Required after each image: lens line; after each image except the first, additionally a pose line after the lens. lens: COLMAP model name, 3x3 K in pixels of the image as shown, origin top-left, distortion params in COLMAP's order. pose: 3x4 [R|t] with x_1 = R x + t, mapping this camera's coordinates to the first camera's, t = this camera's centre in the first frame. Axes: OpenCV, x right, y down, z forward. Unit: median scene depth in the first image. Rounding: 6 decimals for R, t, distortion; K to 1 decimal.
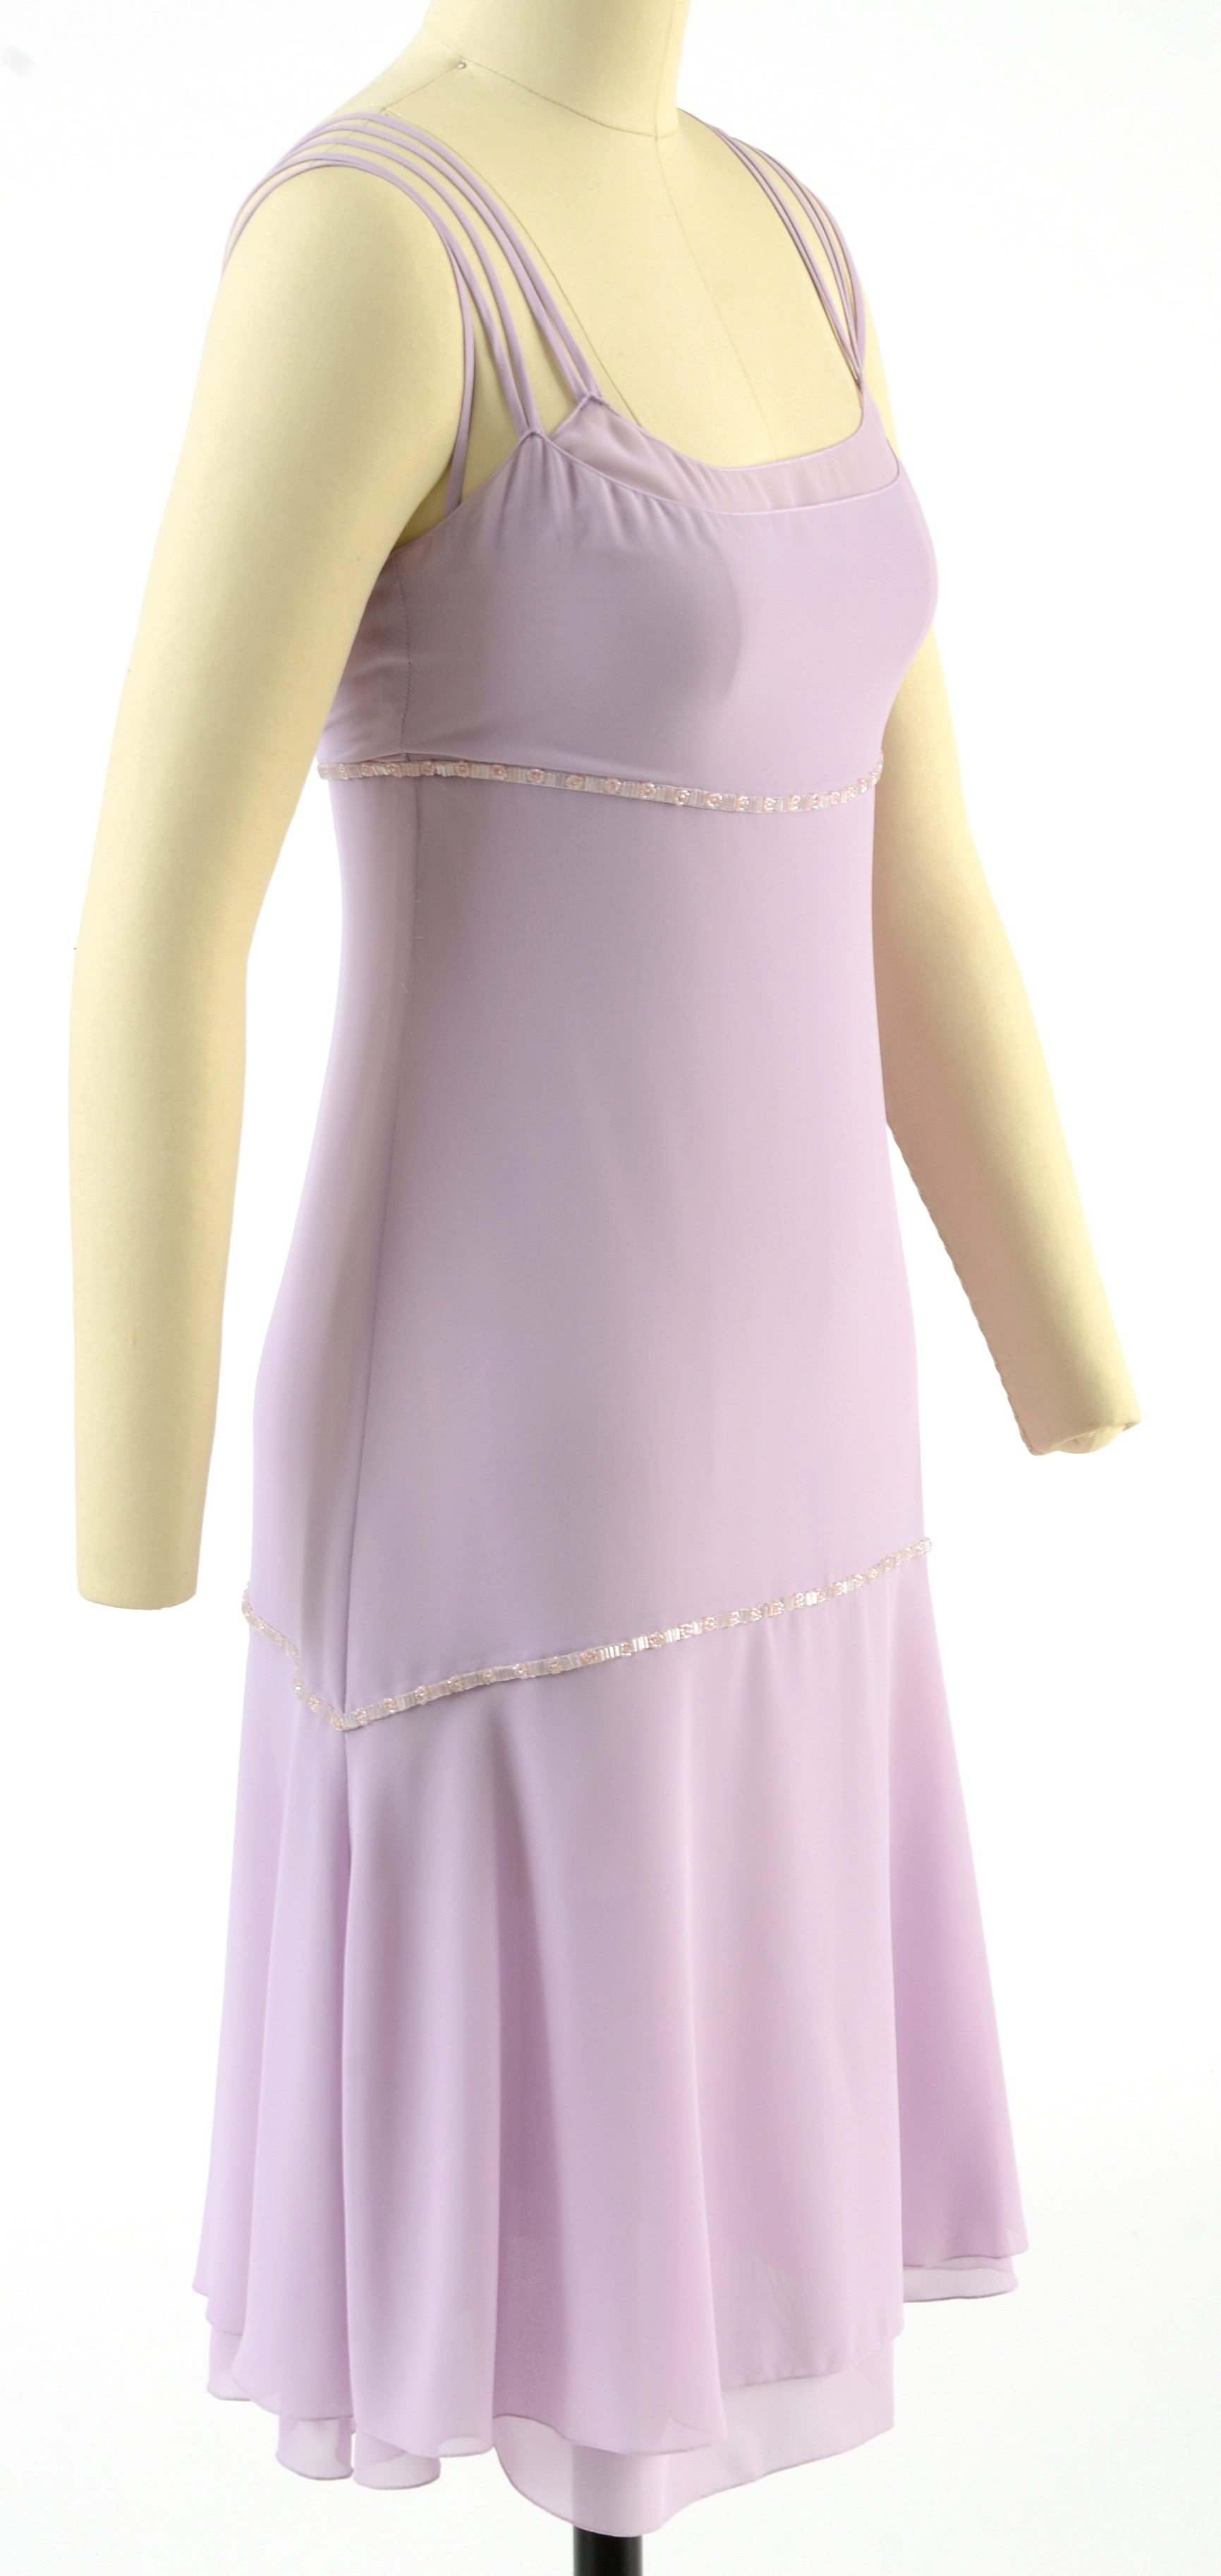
lens RADIAL K [[6539.9, 0, 610.5], [0, 6539.9, 1288.0], [0, 0, 1]] dist [0.538969, 0.036492]
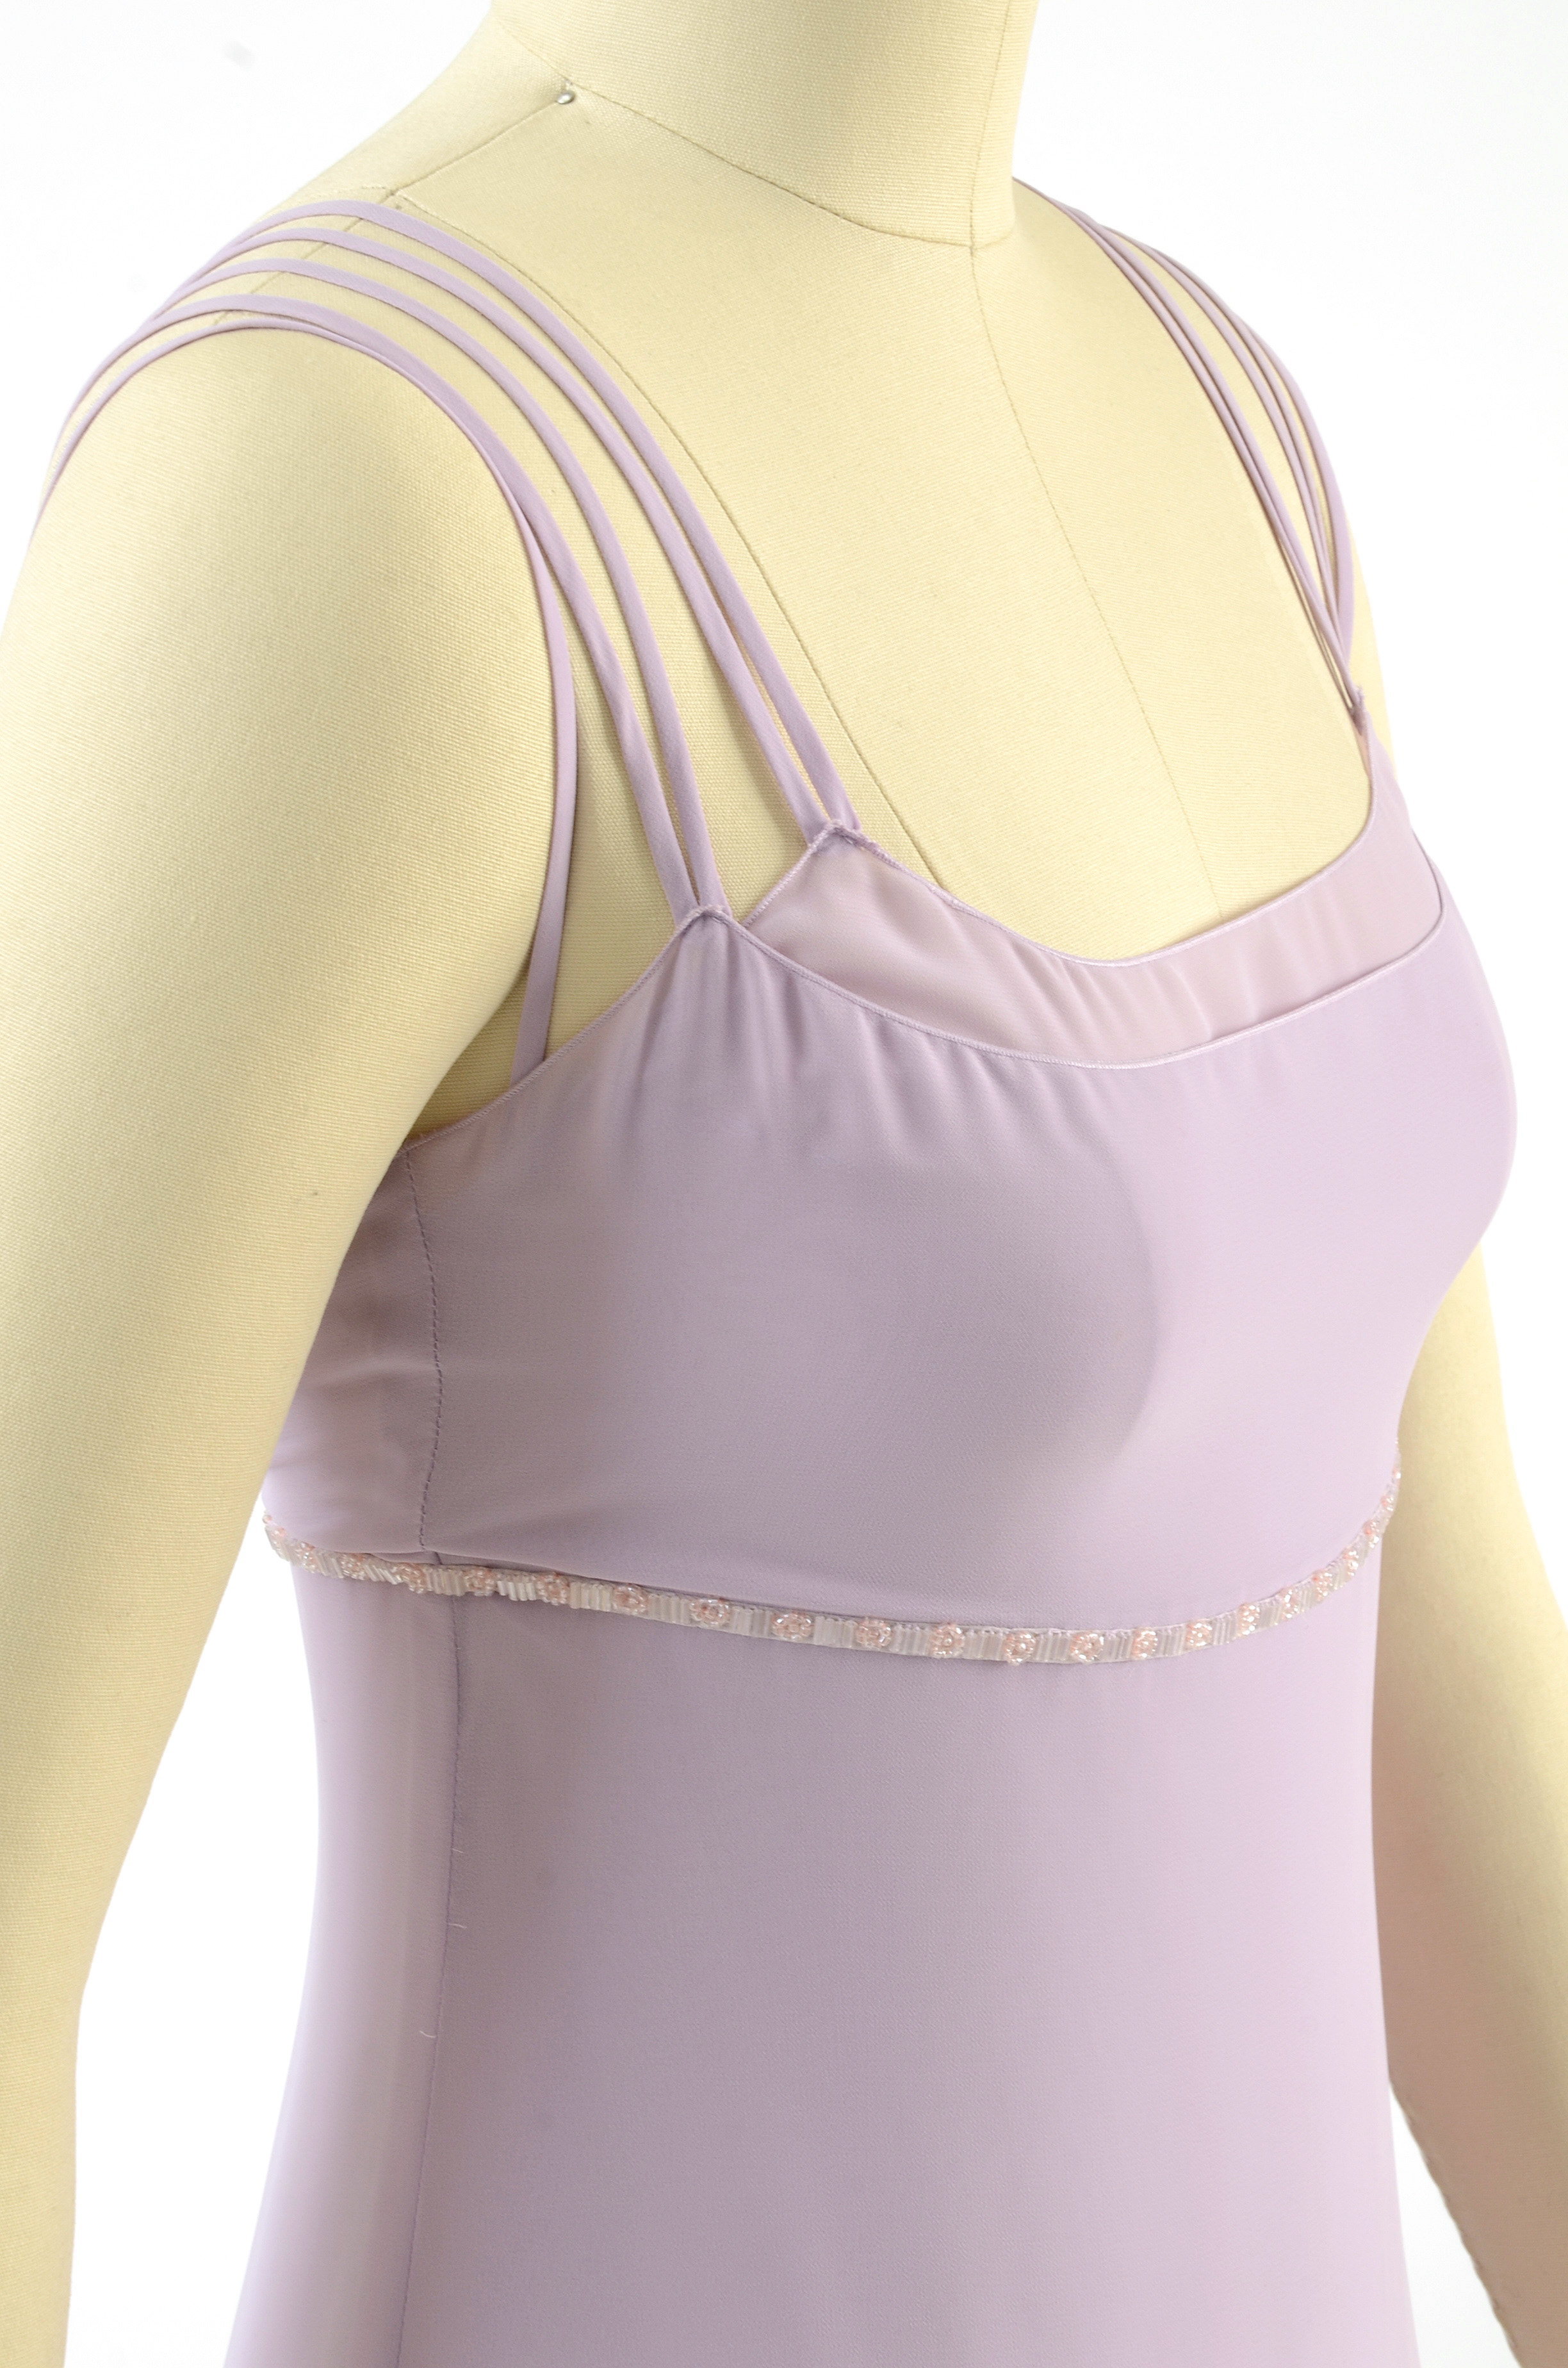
lens RADIAL K [[5246.9, 0, 784.0], [0, 5246.9, 1184.0], [0, 0, 1]] dist [0.331249, 0.183575]
pose [[0.999962, 0.007897, -0.003561, -0.004998], [-0.007769, 0.999373, 0.034555, -0.122322], [0.003832, -0.034527, 0.999396, 0.633381]]
